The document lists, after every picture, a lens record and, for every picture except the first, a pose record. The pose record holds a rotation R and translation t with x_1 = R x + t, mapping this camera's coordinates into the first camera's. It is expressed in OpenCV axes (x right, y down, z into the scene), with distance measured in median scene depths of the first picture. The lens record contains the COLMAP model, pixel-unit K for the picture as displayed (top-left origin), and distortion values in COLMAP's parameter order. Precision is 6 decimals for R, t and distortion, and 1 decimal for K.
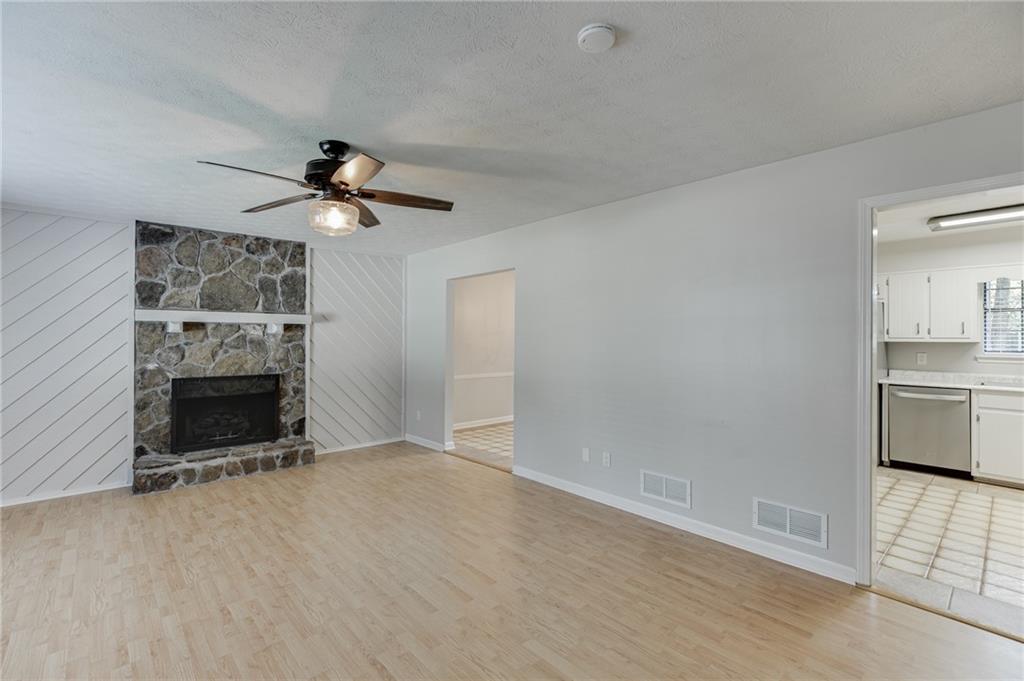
lens RADIAL K [[462.9, 0, 508.3], [0, 462.9, 336.2], [0, 0, 1]] dist [-0.010579, 0.006405]
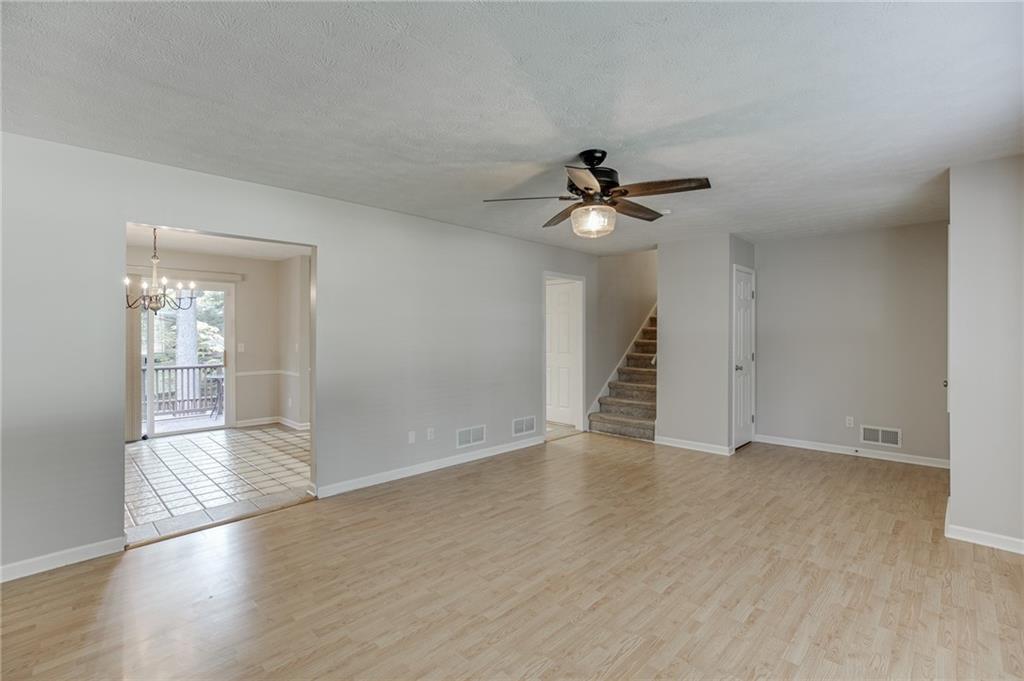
lens RADIAL K [[462.9, 0, 511.2], [0, 462.9, 334.8], [0, 0, 1]] dist [-0.010579, 0.006405]
pose [[-0.055599, -0.004495, 0.998443, -0.881632], [-0.004685, 0.999980, 0.004241, 0.003747], [-0.998442, -0.004441, -0.055619, 0.760301]]
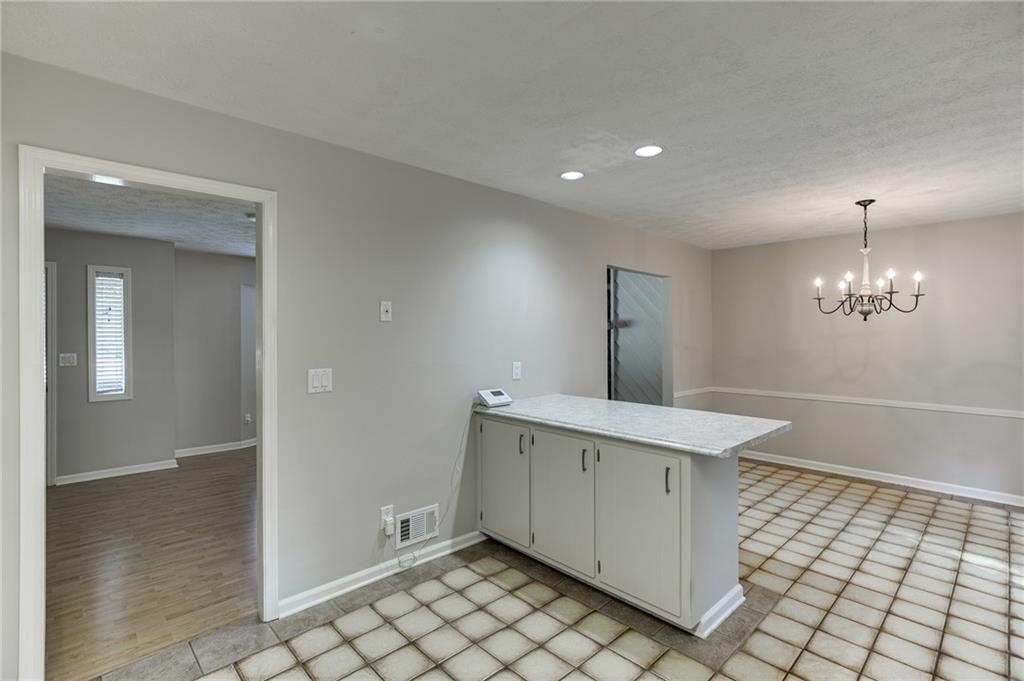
lens RADIAL K [[484.2, 0, 510.6], [0, 484.2, 332.0], [0, 0, 1]] dist [-0.009937, 0.004474]
pose [[0.021242, -0.013357, -0.999685, 1.043824], [0.006828, 0.999889, -0.013215, -0.006786], [0.999751, -0.006546, 0.021331, 0.871842]]
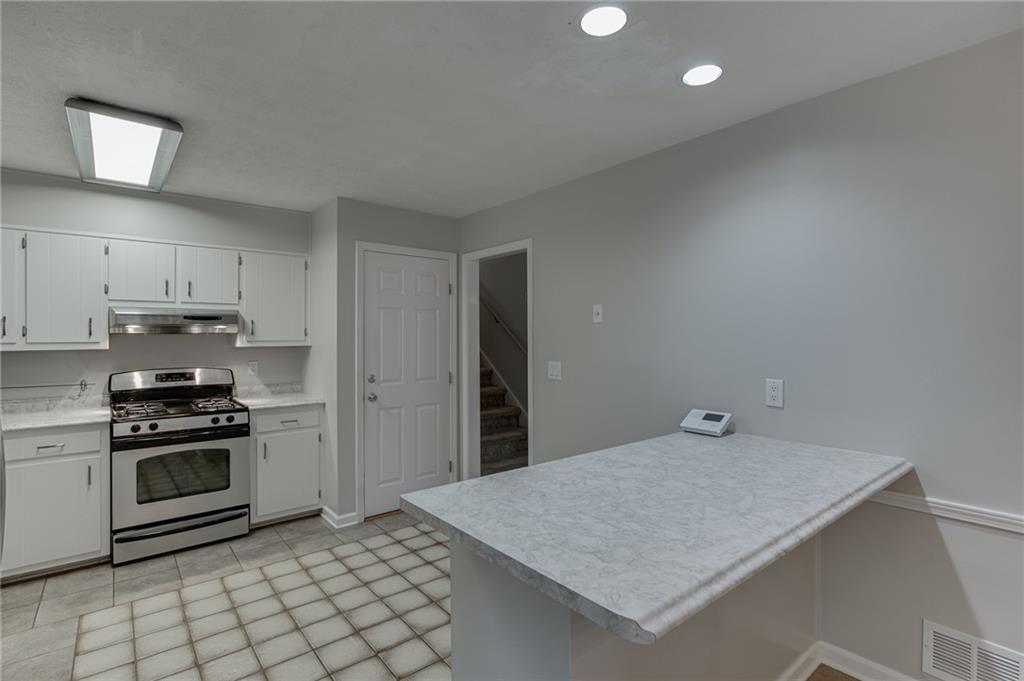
lens RADIAL K [[488.0, 0, 511.9], [0, 488.0, 336.5], [0, 0, 1]] dist [-0.008082, -0.000272]
pose [[-0.998492, -0.003404, 0.054798, 0.470188], [-0.003618, 0.999986, -0.003815, -0.007167], [-0.054784, -0.004007, -0.998490, 1.435870]]
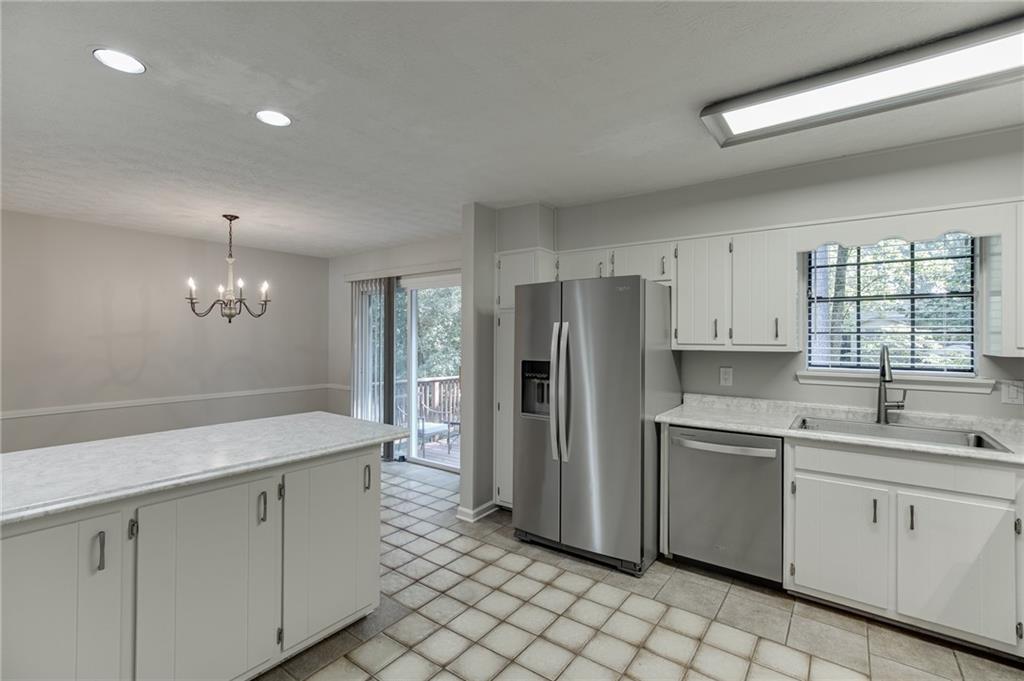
lens RADIAL K [[462.9, 0, 510.6], [0, 462.9, 333.6], [0, 0, 1]] dist [-0.010579, 0.006405]
pose [[0.981942, -0.000668, 0.189179, 0.581677], [0.000526, 1.000000, 0.000796, -0.012586], [-0.189180, -0.000682, 0.981942, 0.519519]]
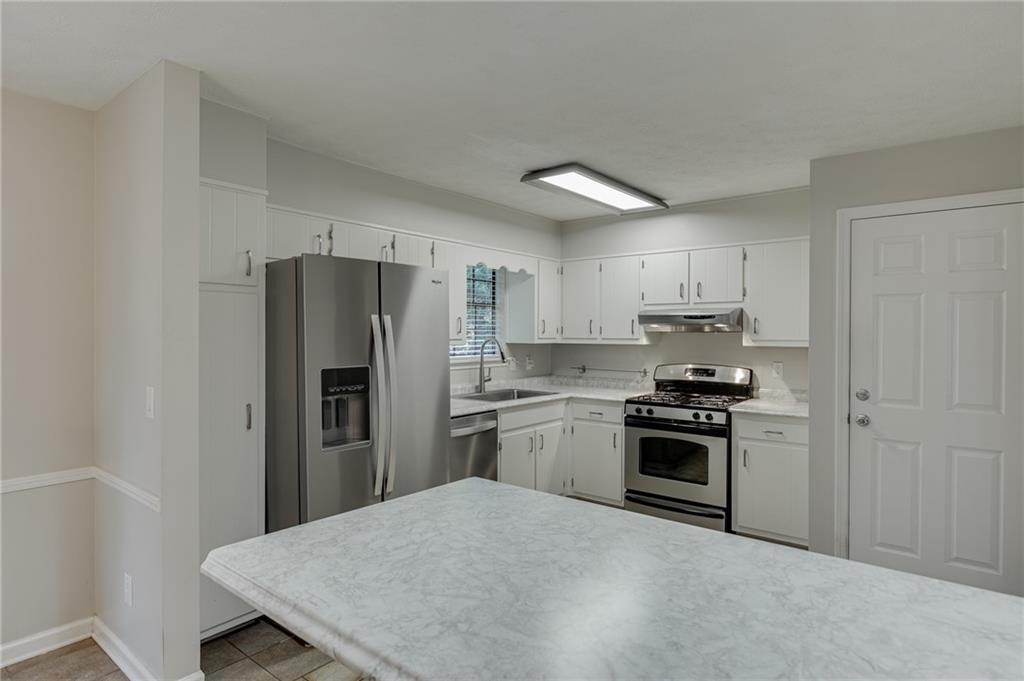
lens RADIAL K [[556.4, 0, 515.4], [0, 556.4, 335.5], [0, 0, 1]] dist [-0.005729, 0.001154]
pose [[-0.159749, -0.010849, 0.987098, 0.128431], [-0.010742, 0.999900, 0.009251, -0.012662], [-0.987099, -0.009126, -0.159849, 1.136037]]
